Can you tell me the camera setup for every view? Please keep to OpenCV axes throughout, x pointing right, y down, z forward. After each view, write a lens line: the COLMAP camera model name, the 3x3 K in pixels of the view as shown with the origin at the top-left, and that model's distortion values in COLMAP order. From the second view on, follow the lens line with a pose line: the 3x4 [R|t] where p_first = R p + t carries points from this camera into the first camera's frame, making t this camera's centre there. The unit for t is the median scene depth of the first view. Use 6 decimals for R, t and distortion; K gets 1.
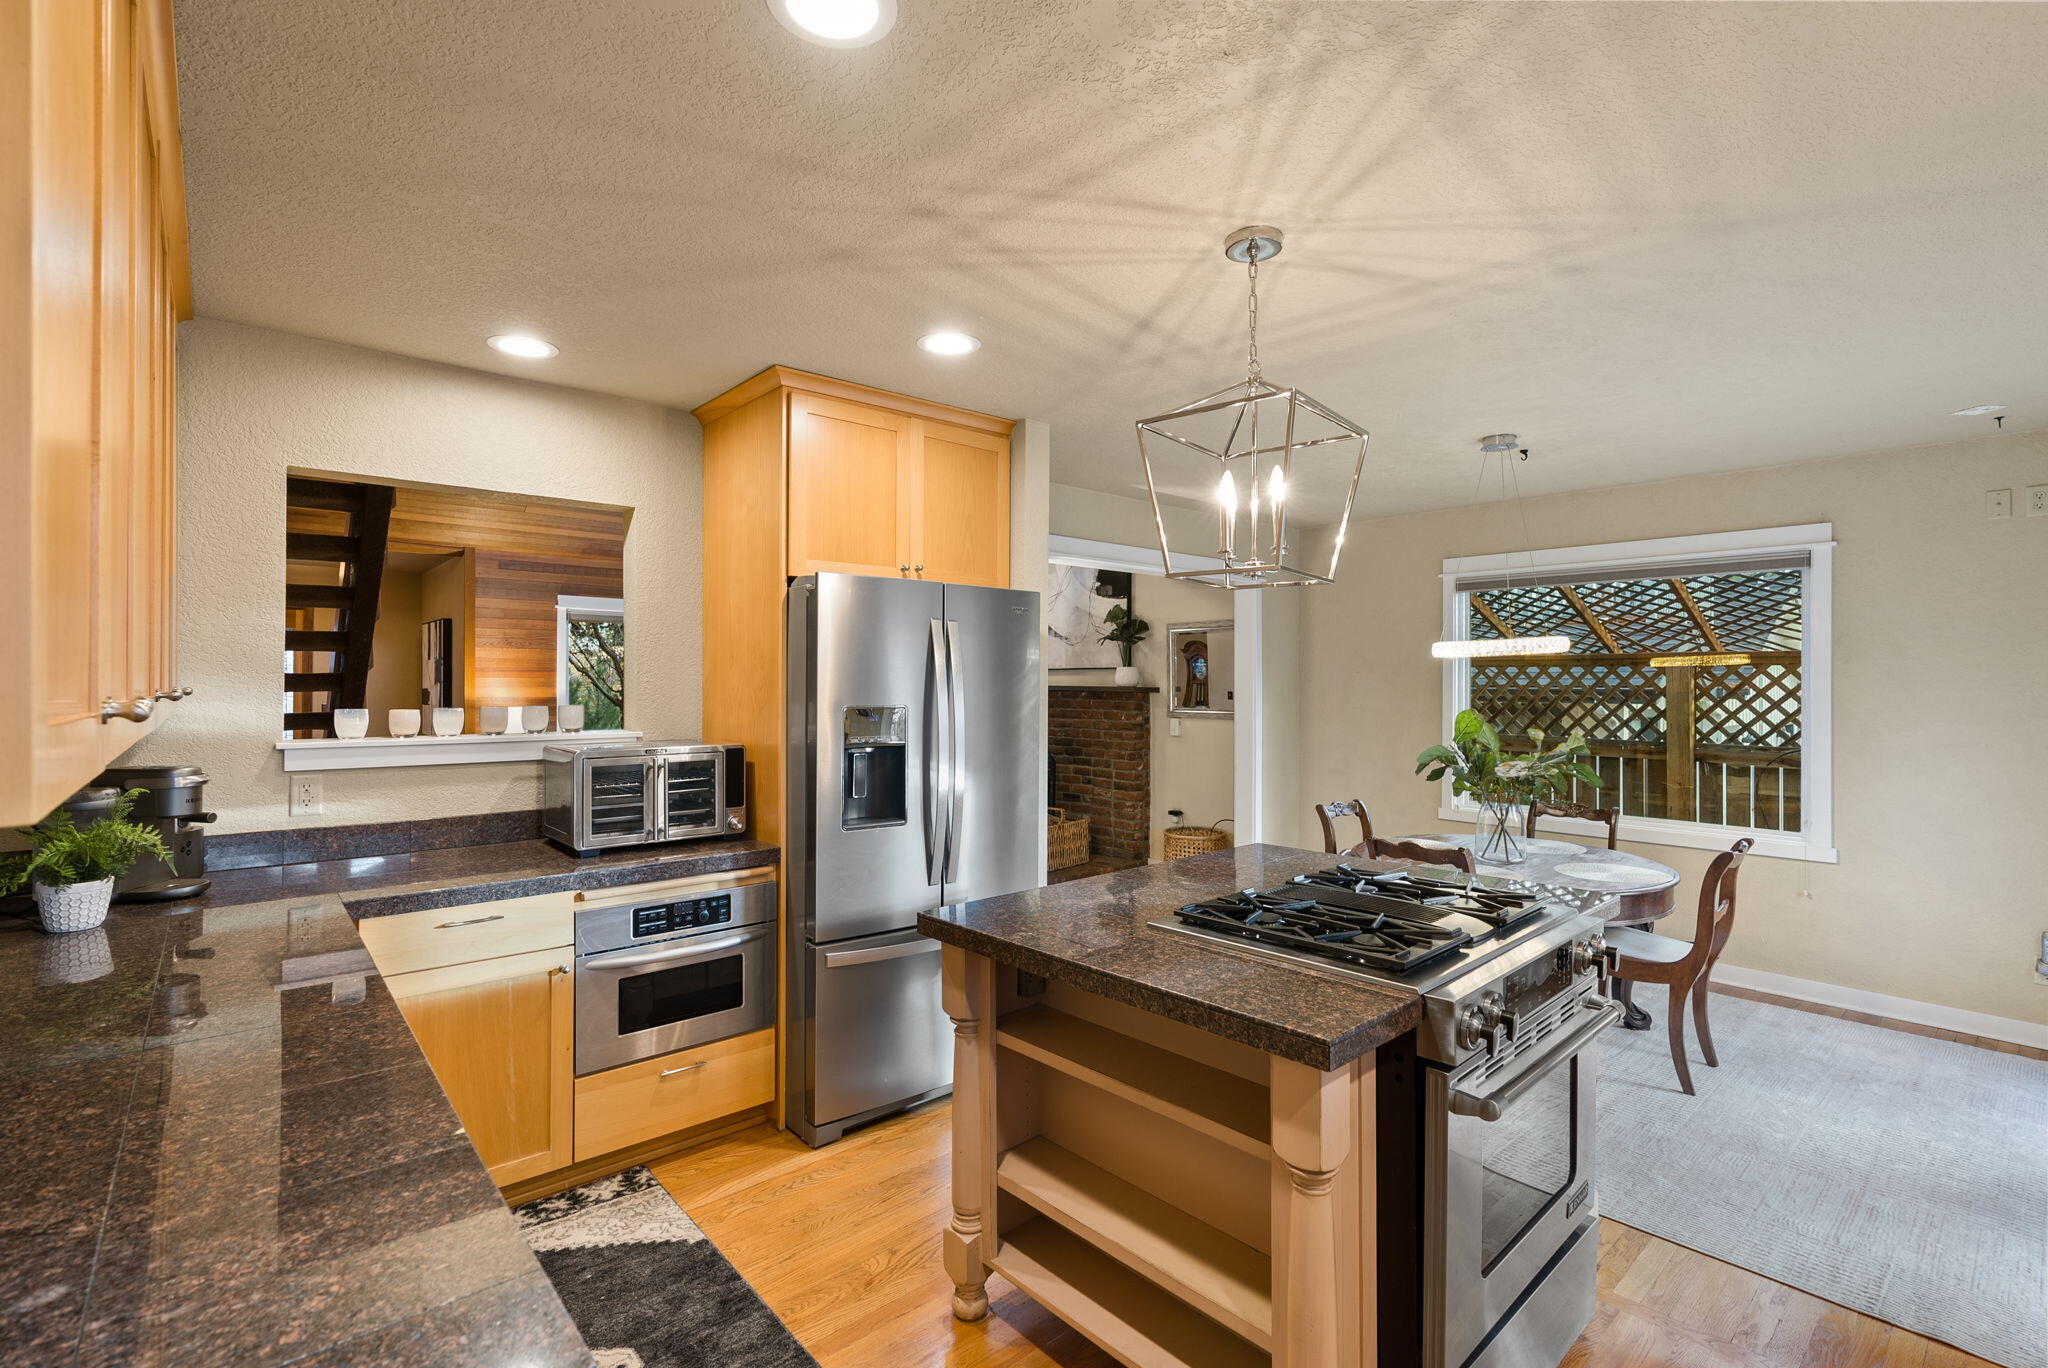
lens RADIAL K [[930.4, 0, 1027.8], [0, 930.4, 679.1], [0, 0, 1]] dist [-0.010871, 0.001147]
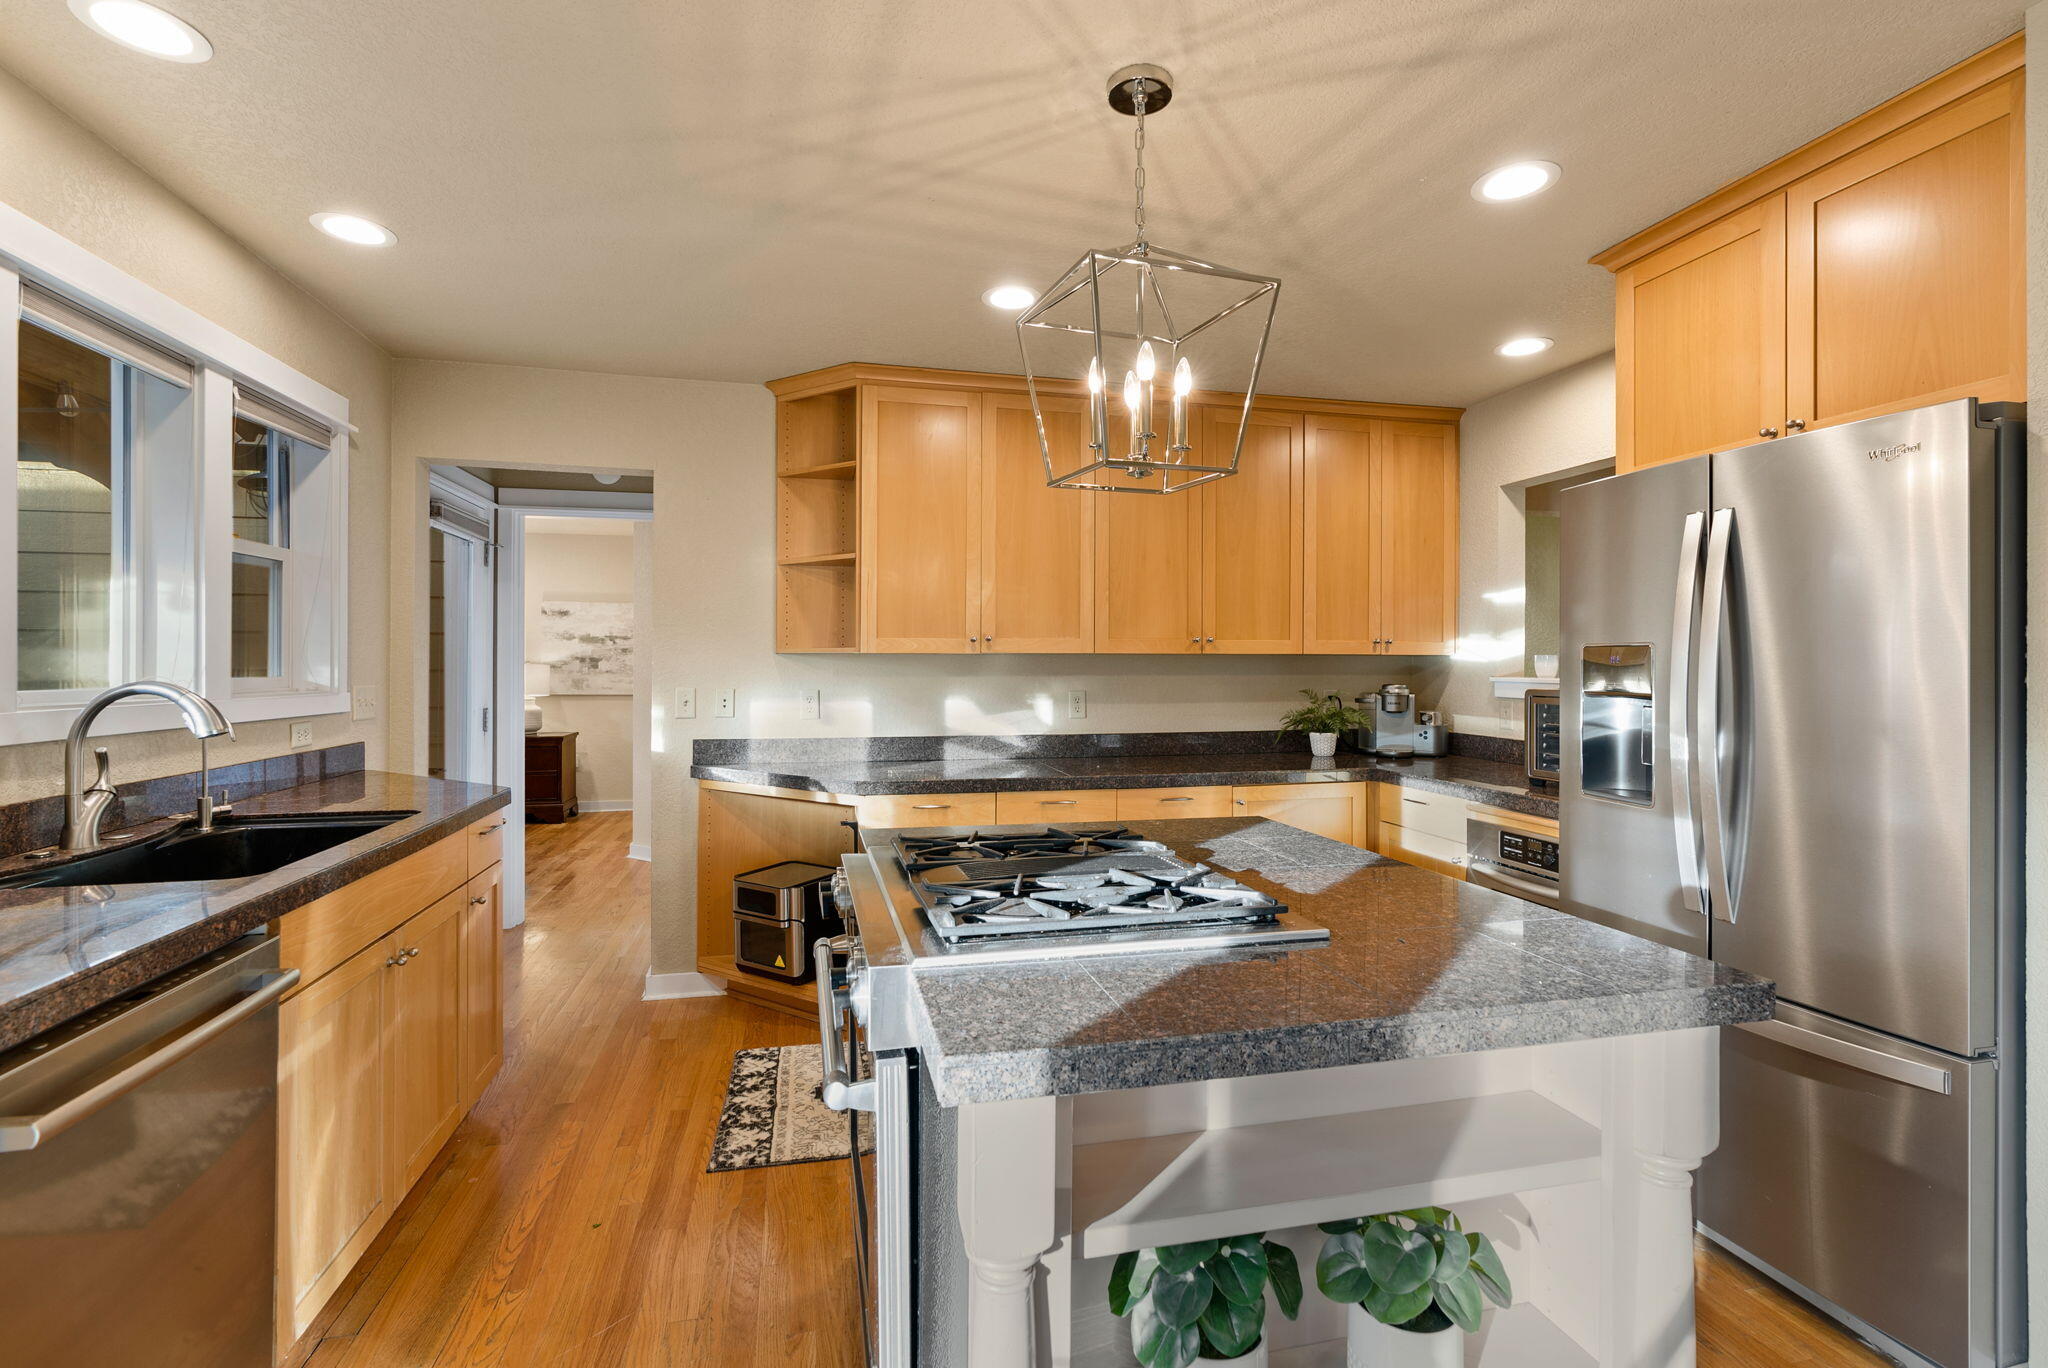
lens RADIAL K [[930.4, 0, 1032.2], [0, 930.4, 670.8], [0, 0, 1]] dist [-0.010871, 0.001147]
pose [[-0.466702, 0.000291, -0.884415, 0.794975], [0.001882, 0.999998, -0.000664, 0.054371], [0.884413, -0.001974, -0.466701, 0.991324]]
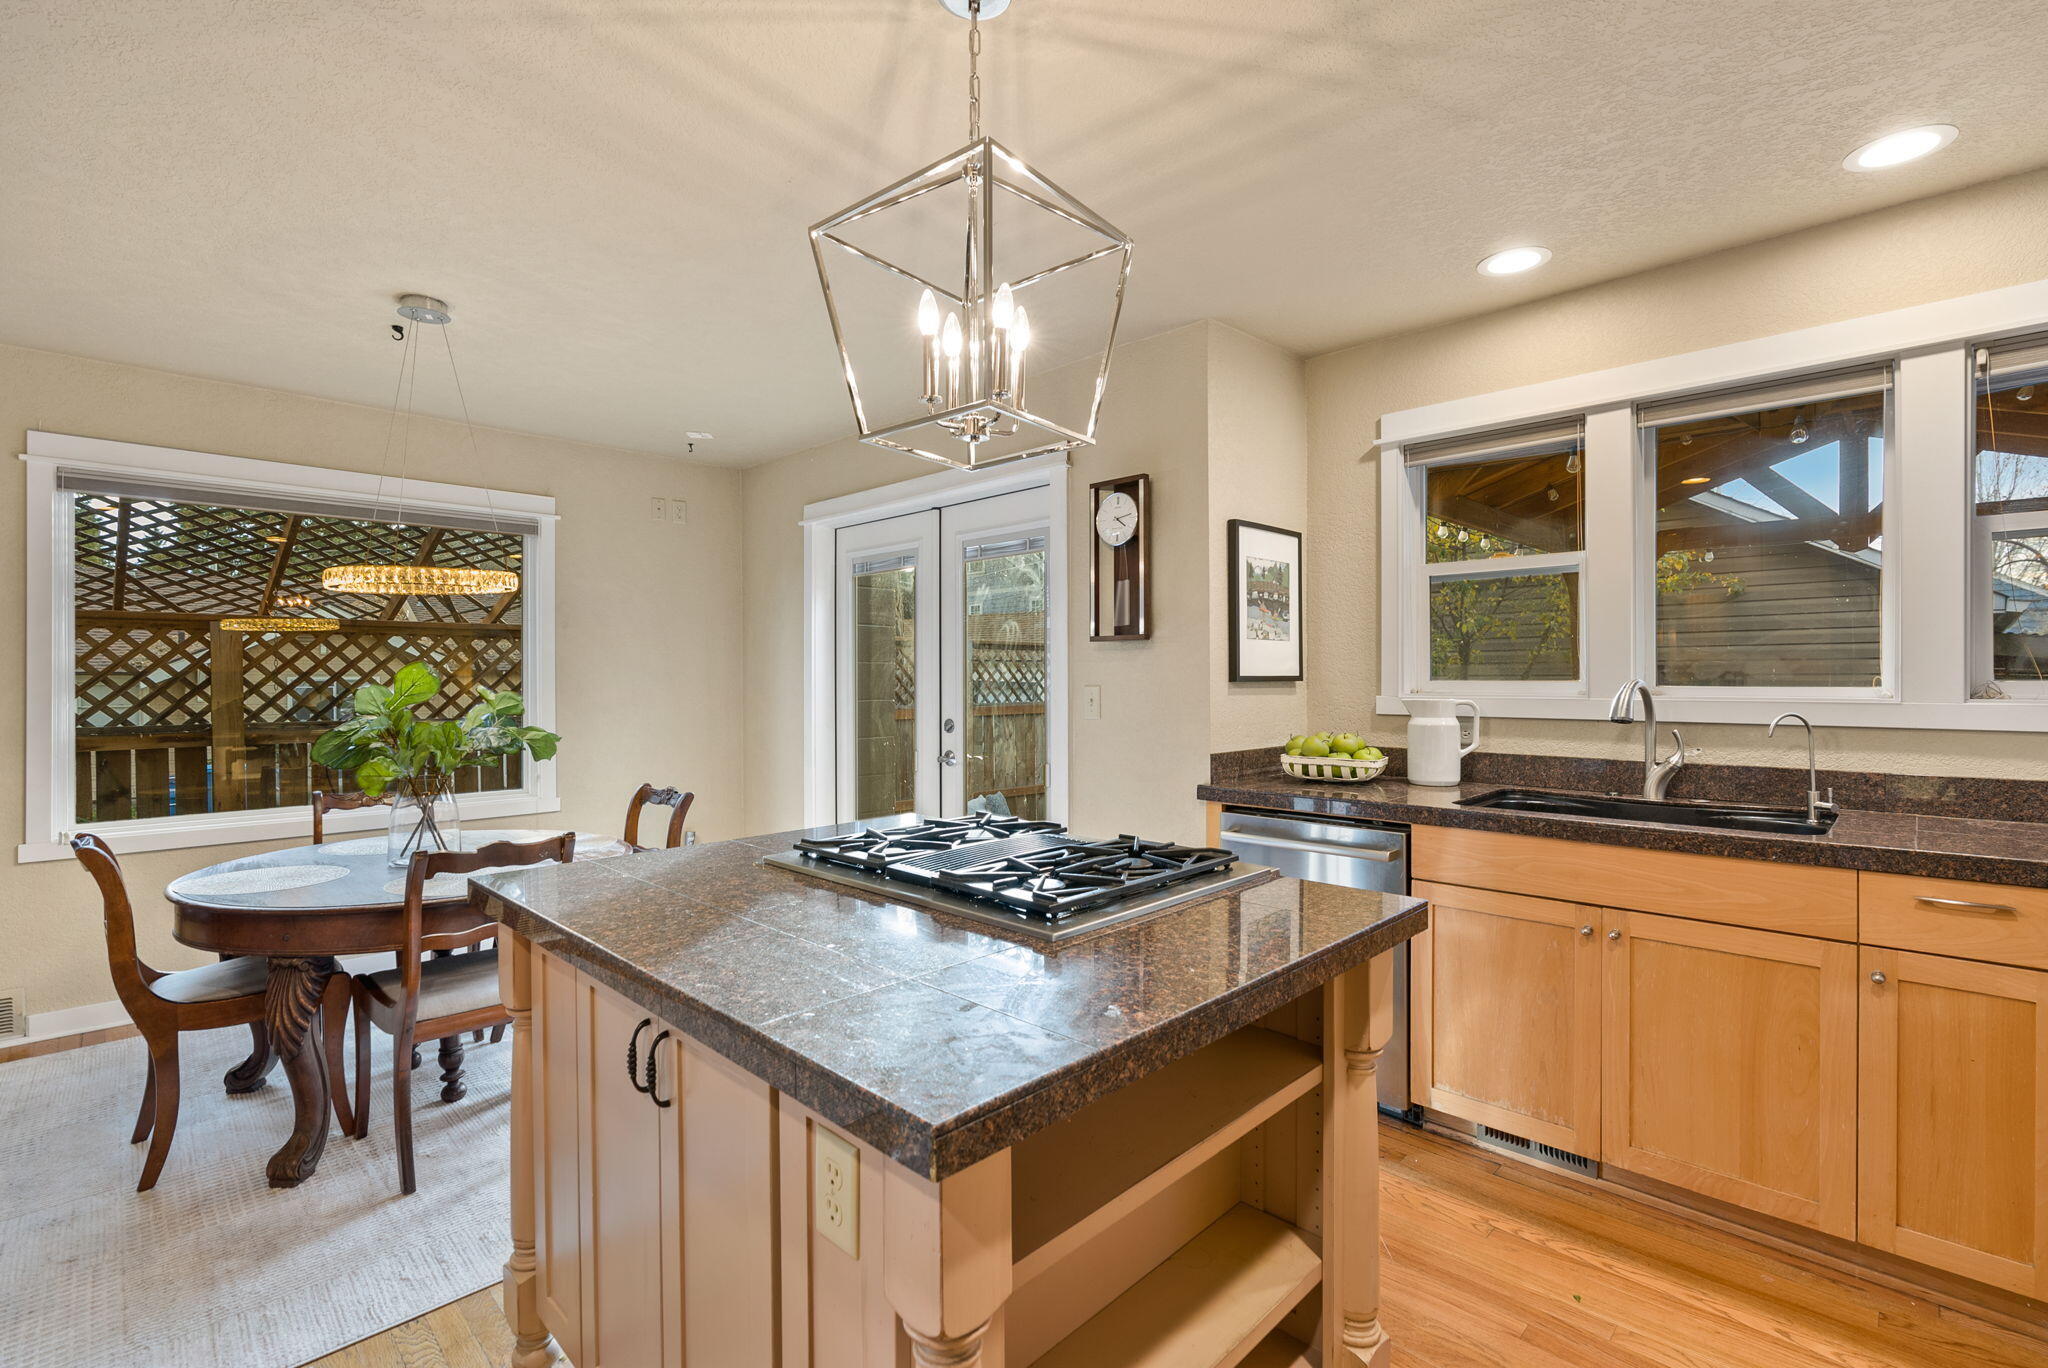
lens RADIAL K [[930.4, 0, 1038.0], [0, 930.4, 684.8], [0, 0, 1]] dist [-0.010871, 0.001147]
pose [[-0.070061, -0.010137, 0.997491, -0.372219], [-0.000255, 0.999949, 0.010144, 0.056327], [-0.997543, 0.000456, -0.070060, 0.755102]]
